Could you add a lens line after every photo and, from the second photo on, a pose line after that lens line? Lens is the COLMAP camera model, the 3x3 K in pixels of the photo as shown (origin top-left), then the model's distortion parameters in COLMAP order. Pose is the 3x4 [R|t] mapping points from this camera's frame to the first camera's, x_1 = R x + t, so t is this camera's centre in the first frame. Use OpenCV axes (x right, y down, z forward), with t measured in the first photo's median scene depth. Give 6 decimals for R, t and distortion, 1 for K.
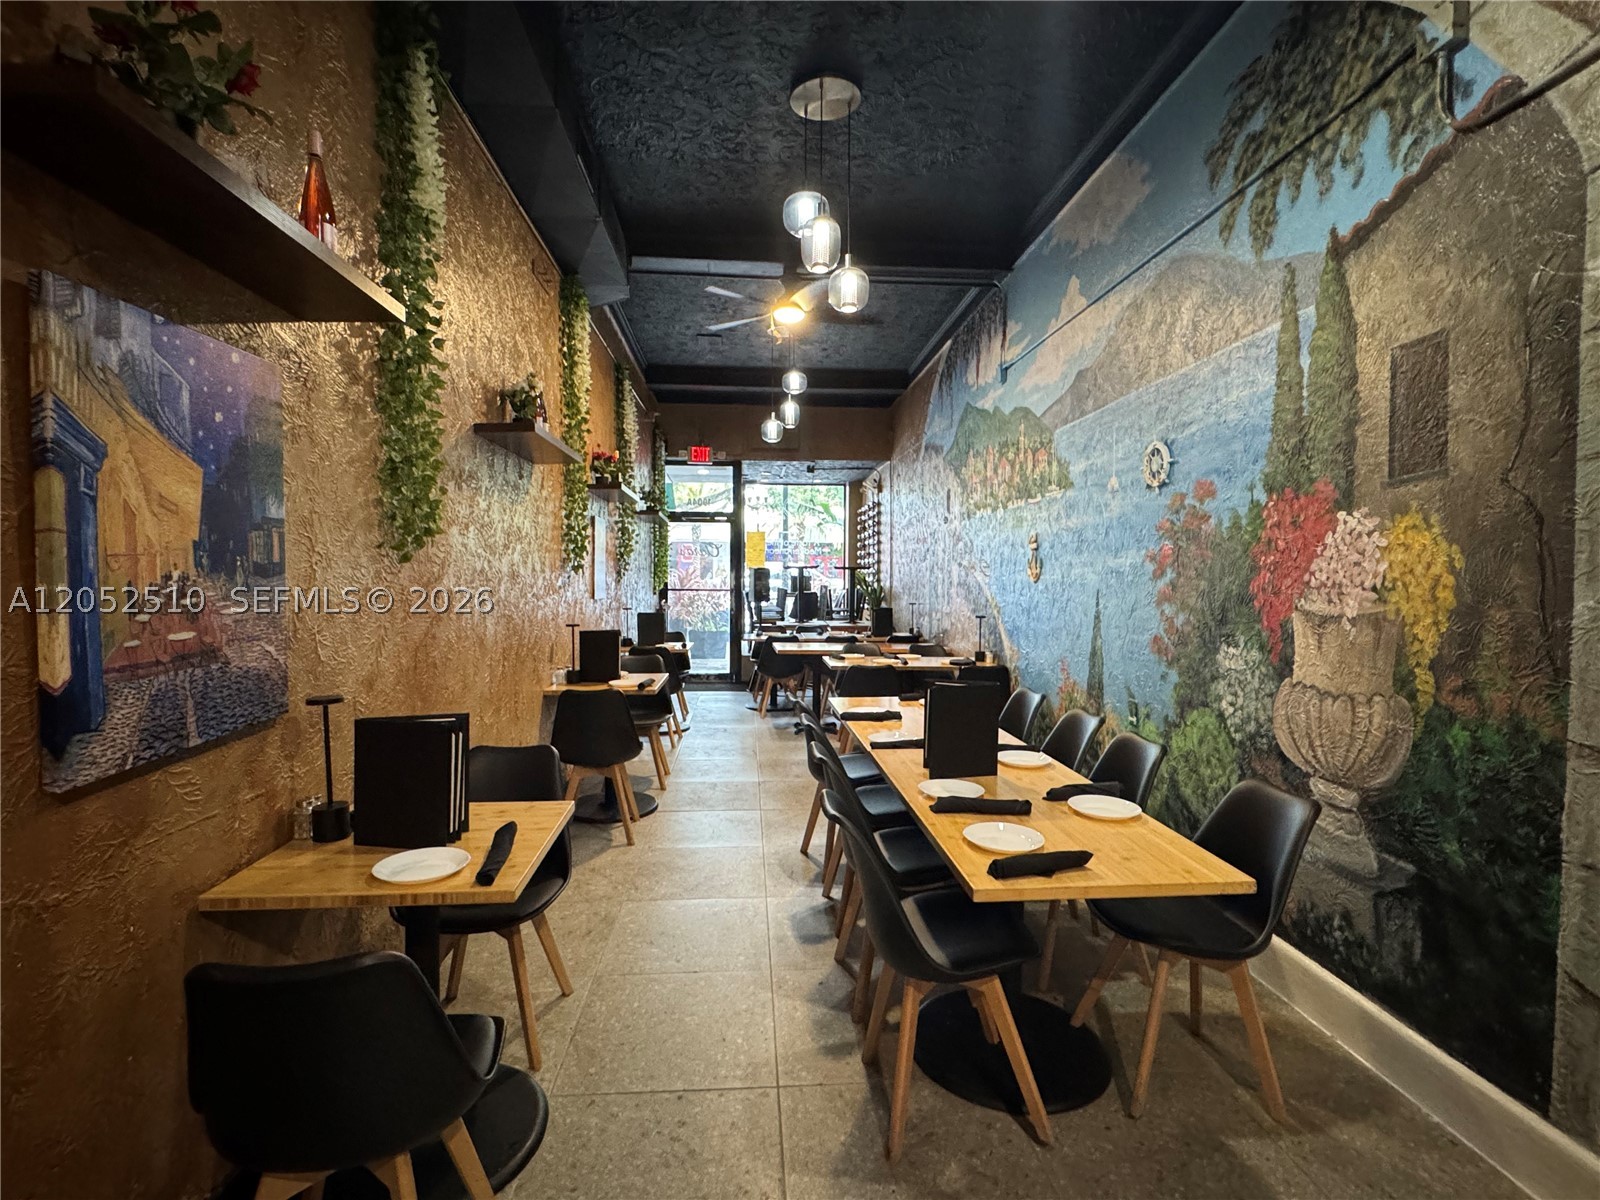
lens RADIAL K [[765.4, 0, 801.6], [0, 765.4, 600.7], [0, 0, 1]] dist [-0.001846, 0.001171]
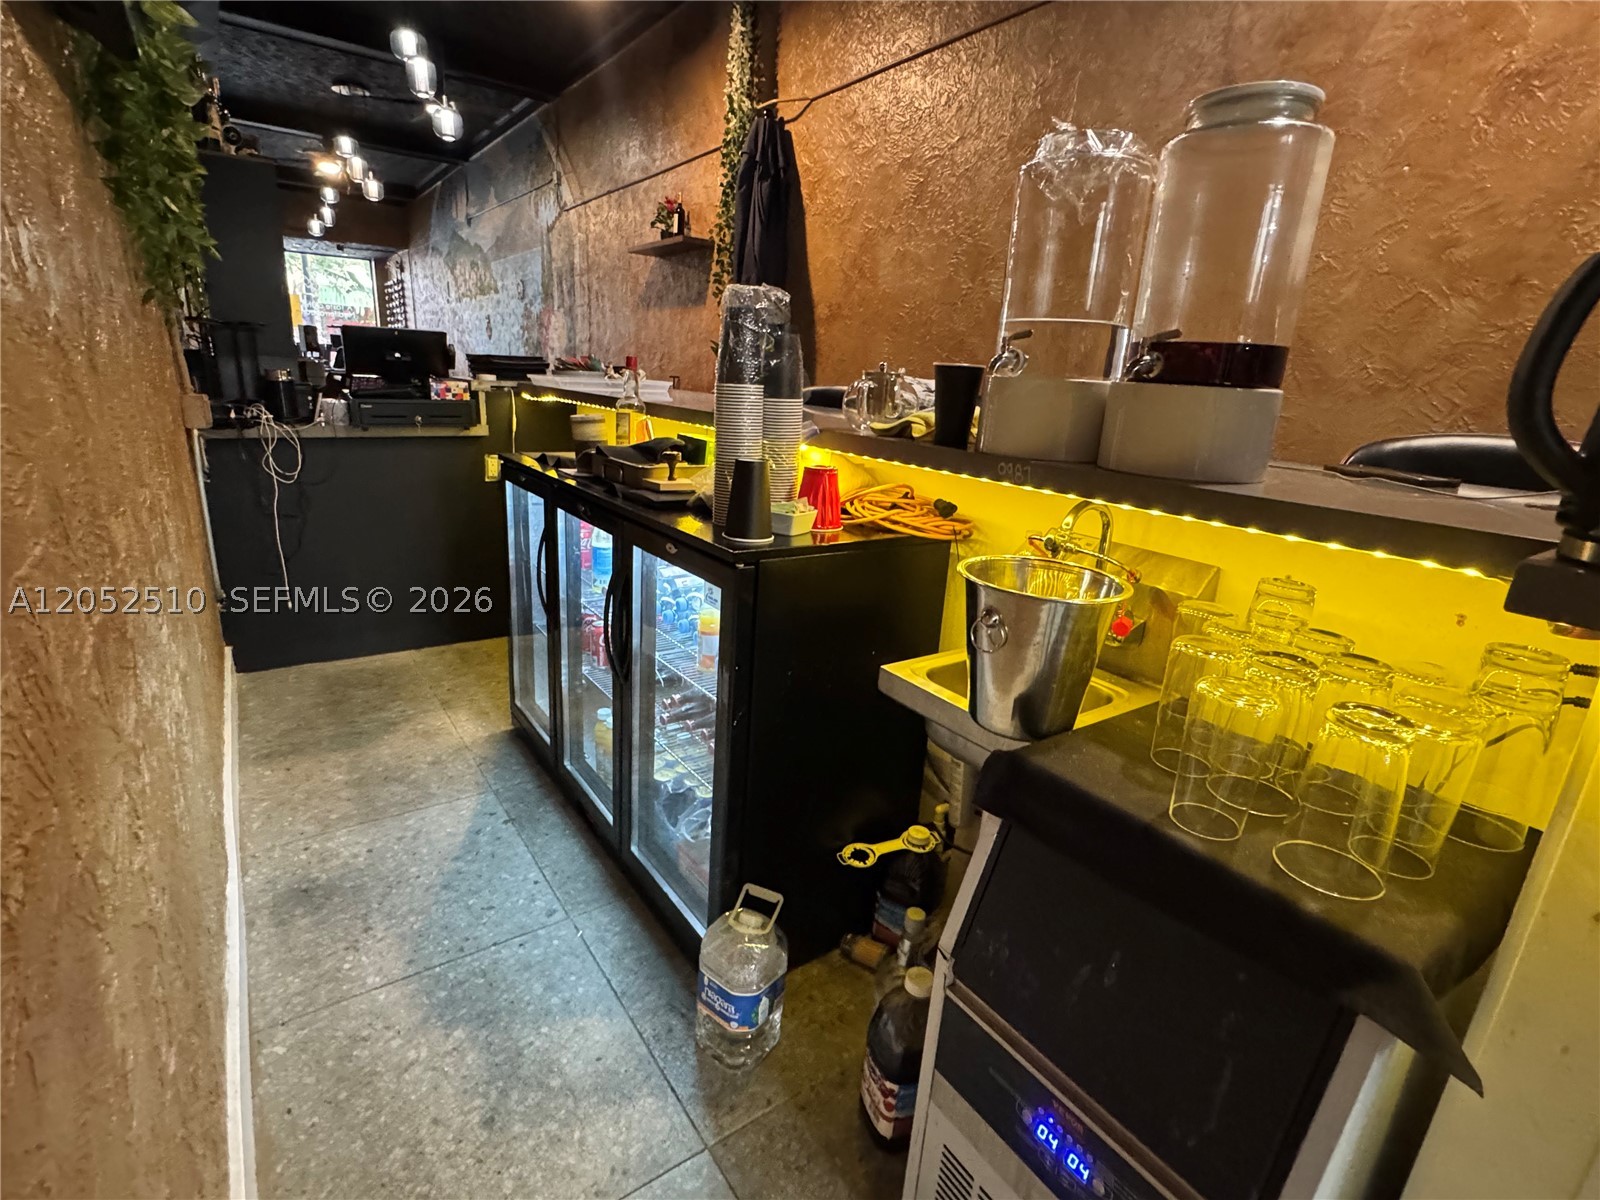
lens RADIAL K [[765.4, 0, 802.2], [0, 765.4, 593.7], [0, 0, 1]] dist [-0.001846, 0.001171]
pose [[0.851524, -0.108360, 0.512997, -0.072432], [-0.030075, 0.966705, 0.254118, 0.060707], [-0.523453, -0.231816, 0.819914, -0.881536]]
